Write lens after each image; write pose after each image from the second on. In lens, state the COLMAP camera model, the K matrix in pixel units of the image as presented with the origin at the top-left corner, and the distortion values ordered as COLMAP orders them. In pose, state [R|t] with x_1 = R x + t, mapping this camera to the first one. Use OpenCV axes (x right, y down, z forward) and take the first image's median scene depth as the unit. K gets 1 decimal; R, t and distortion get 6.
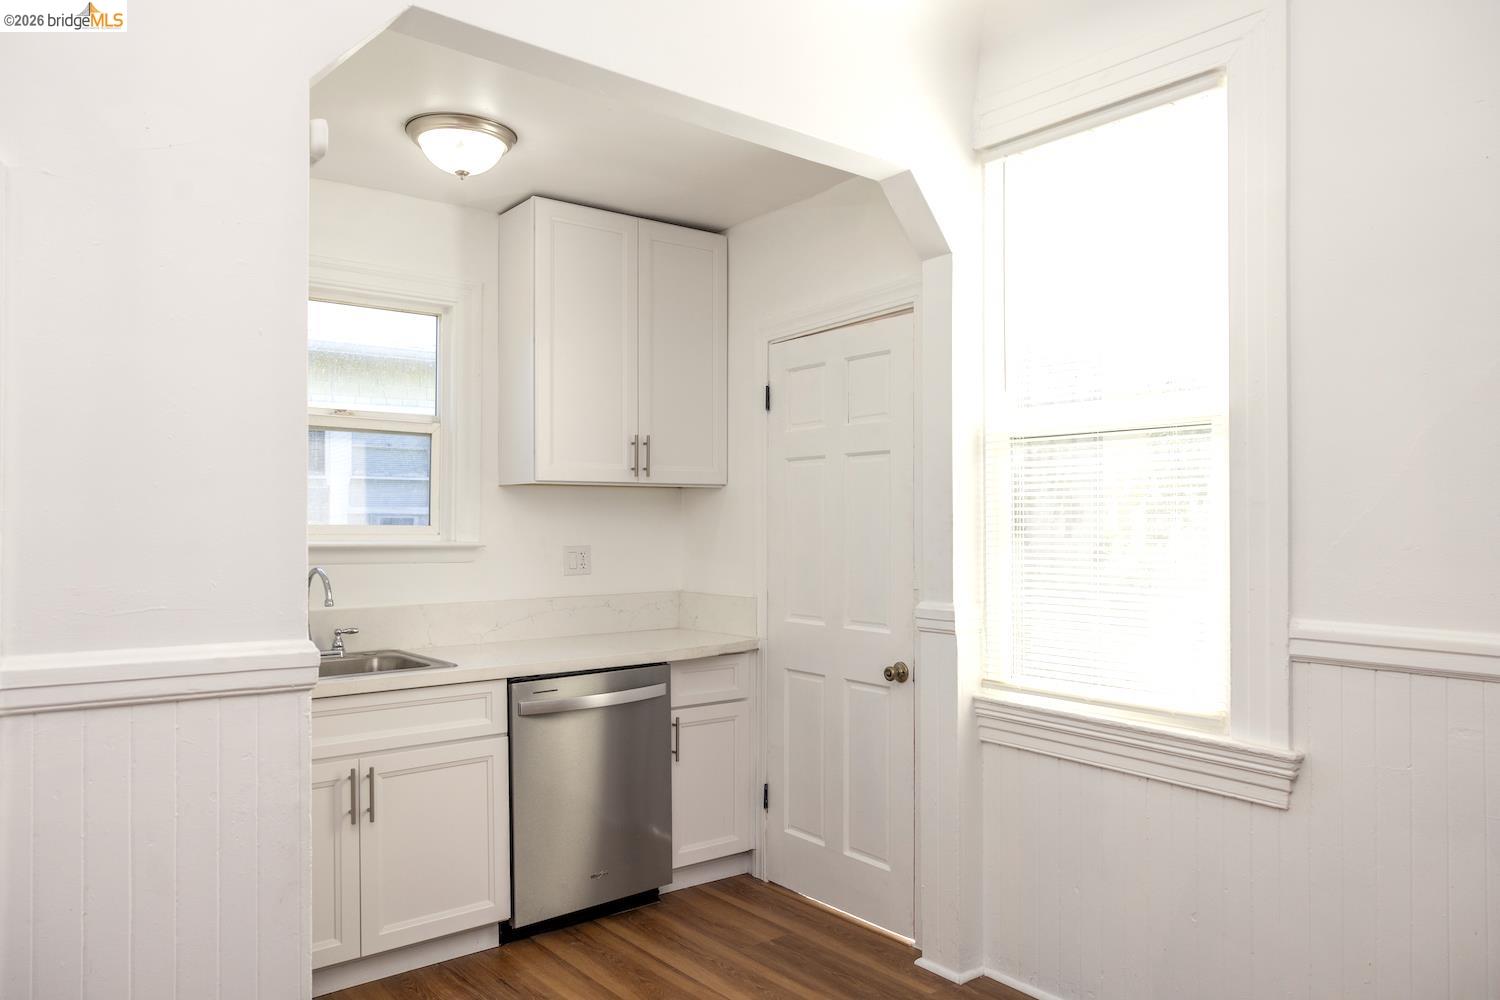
lens RADIAL K [[1037.5, 0, 751.4], [0, 1037.5, 525.8], [0, 0, 1]] dist [0.041201, 0.000304]
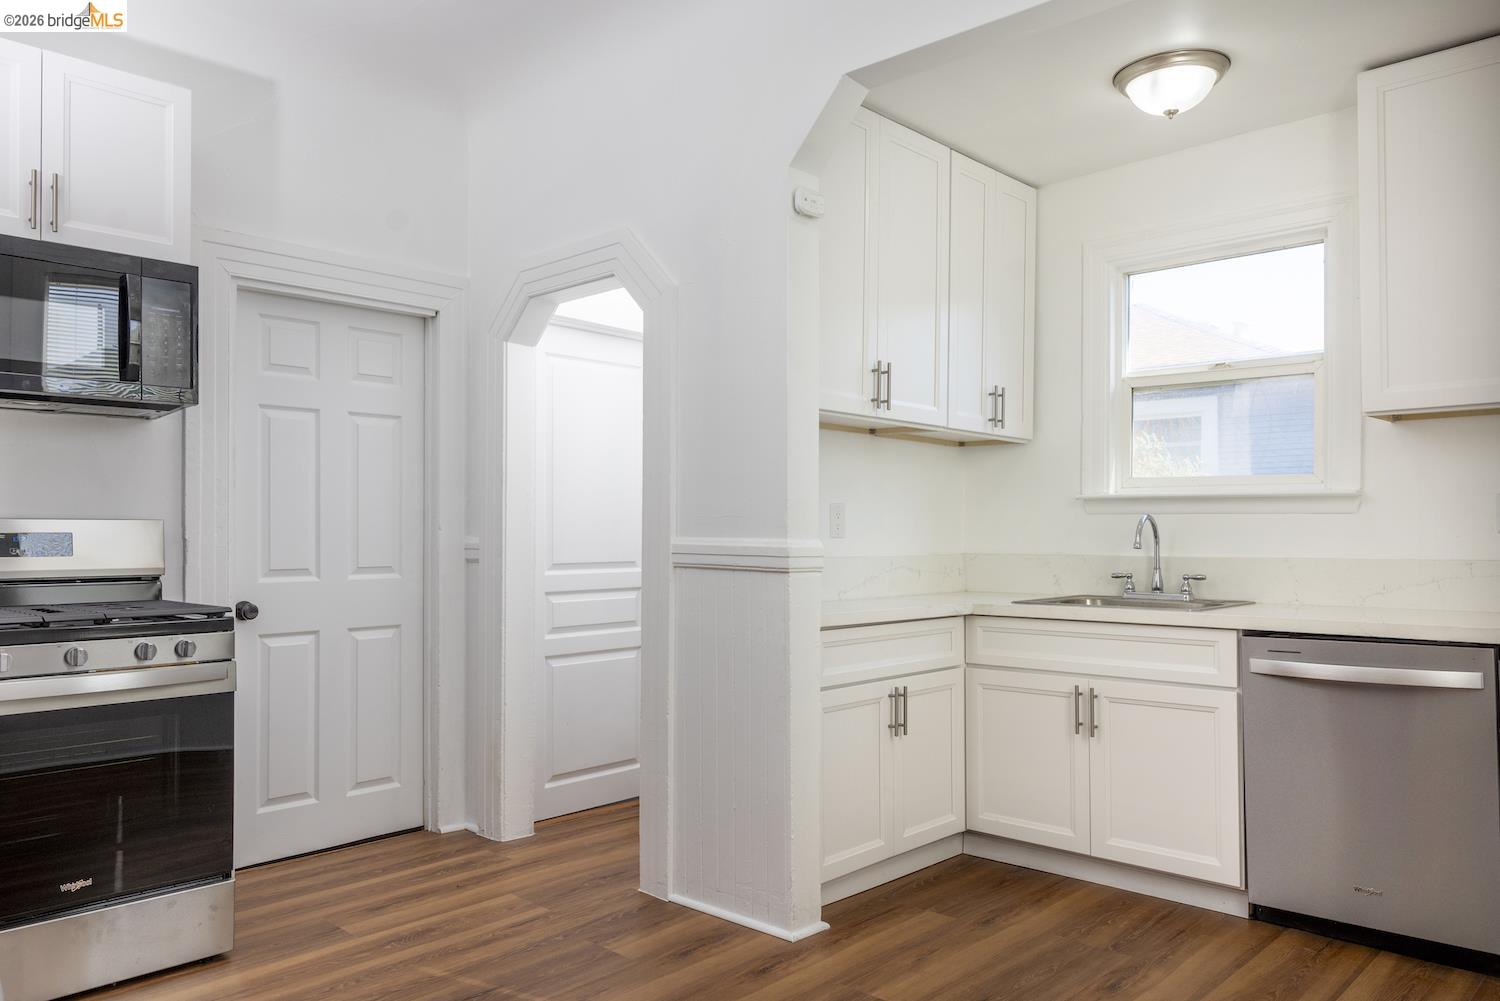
lens RADIAL K [[1066.8, 0, 752.7], [0, 1066.8, 538.7], [0, 0, 1]] dist [-0.001512, 0.001107]
pose [[0.148177, 0.005723, -0.988944, 0.647219], [0.000841, 0.999982, 0.005913, 0.060178], [0.988961, -0.001708, 0.148169, 0.438136]]
